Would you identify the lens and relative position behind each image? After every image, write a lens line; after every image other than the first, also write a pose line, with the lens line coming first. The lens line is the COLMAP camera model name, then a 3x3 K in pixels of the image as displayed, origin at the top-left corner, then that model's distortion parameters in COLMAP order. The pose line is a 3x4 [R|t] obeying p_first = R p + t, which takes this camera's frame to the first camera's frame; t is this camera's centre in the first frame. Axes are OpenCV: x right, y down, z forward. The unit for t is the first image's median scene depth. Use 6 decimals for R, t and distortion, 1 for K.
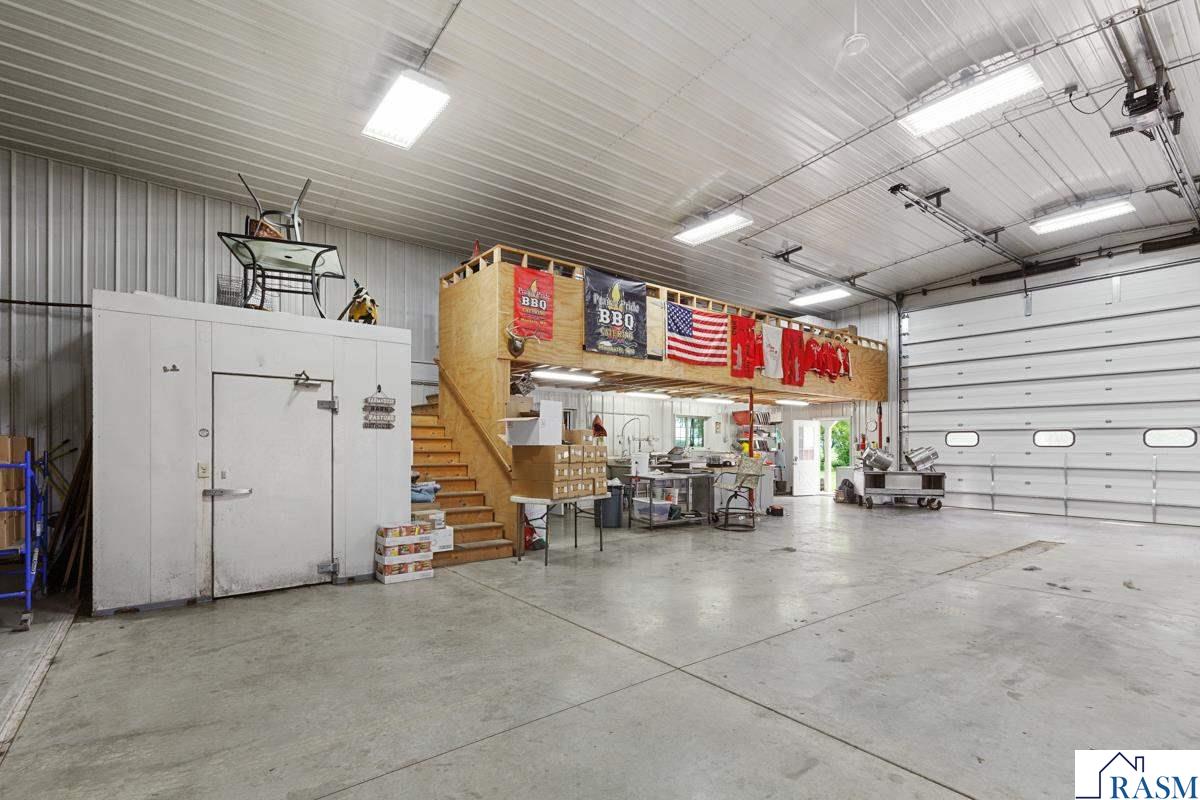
lens RADIAL K [[554.4, 0, 594.3], [0, 554.4, 440.5], [0, 0, 1]] dist [0.003646, 0.000708]
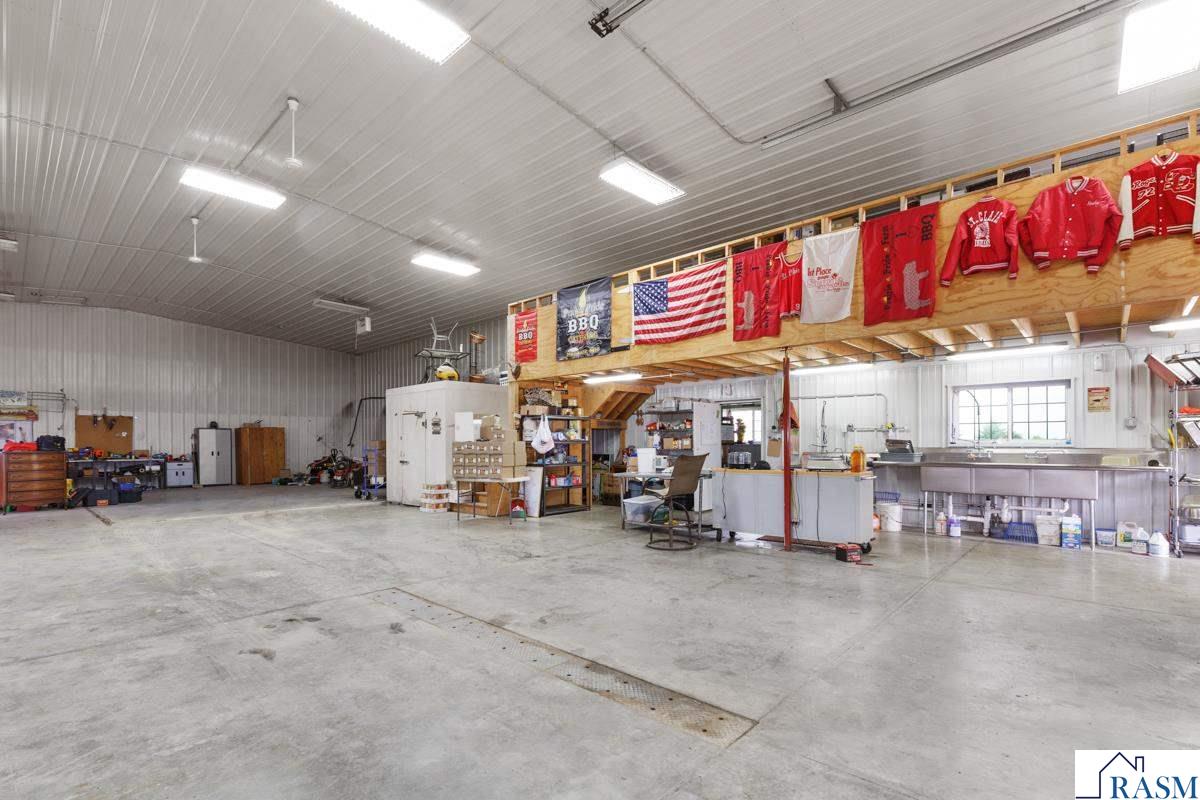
lens RADIAL K [[554.4, 0, 606.0], [0, 554.4, 440.2], [0, 0, 1]] dist [0.003646, 0.000708]
pose [[0.157957, -0.009009, -0.987405, 1.031588], [0.016651, 0.999840, -0.006459, 0.014304], [0.987306, -0.015421, 0.158082, 0.803939]]
